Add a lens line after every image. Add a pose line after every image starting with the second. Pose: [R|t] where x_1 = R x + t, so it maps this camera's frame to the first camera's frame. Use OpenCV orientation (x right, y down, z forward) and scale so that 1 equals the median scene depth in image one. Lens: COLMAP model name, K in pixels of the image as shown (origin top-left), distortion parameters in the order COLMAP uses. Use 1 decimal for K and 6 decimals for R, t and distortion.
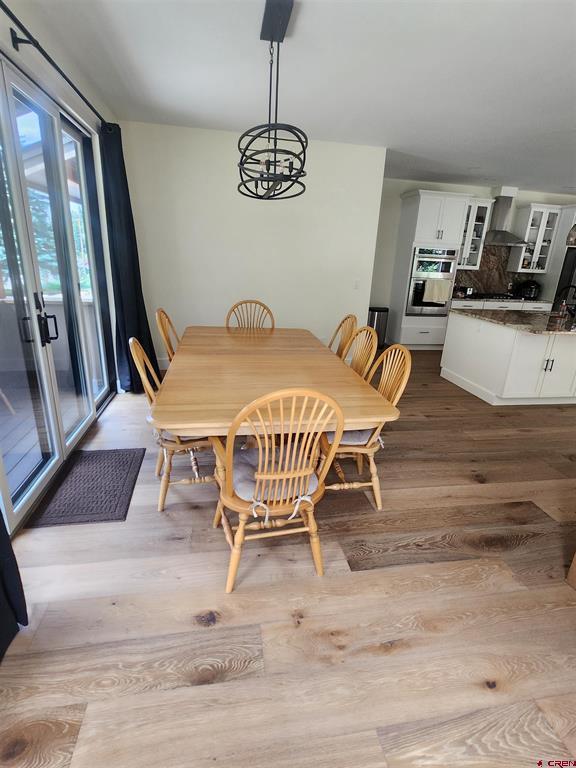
lens RADIAL K [[385.4, 0, 289.5], [0, 385.4, 386.4], [0, 0, 1]] dist [0.000462, -0.000936]
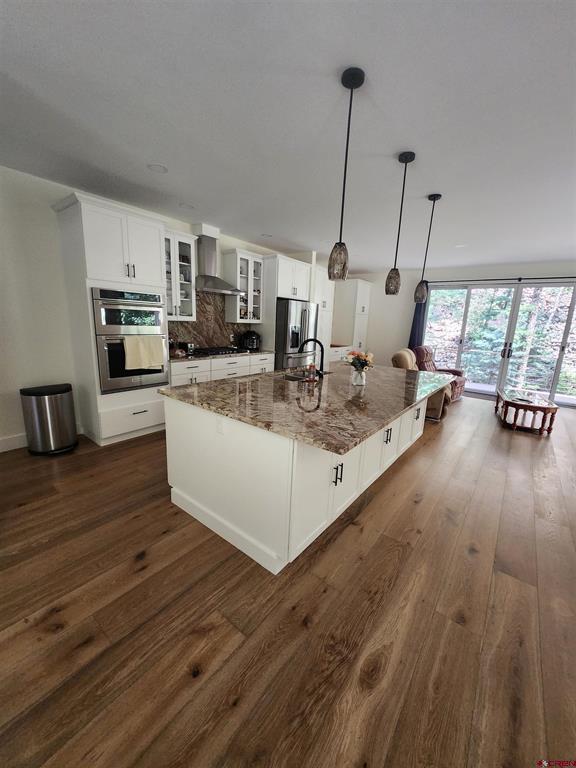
lens RADIAL K [[304.7, 0, 291.6], [0, 304.7, 383.4], [0, 0, 1]] dist [0.000170, -0.000013]
pose [[0.738848, -0.150169, 0.656927, 0.201257], [0.208368, 0.977991, -0.010790, -0.127268], [-0.640849, 0.144855, 0.753877, 0.412073]]
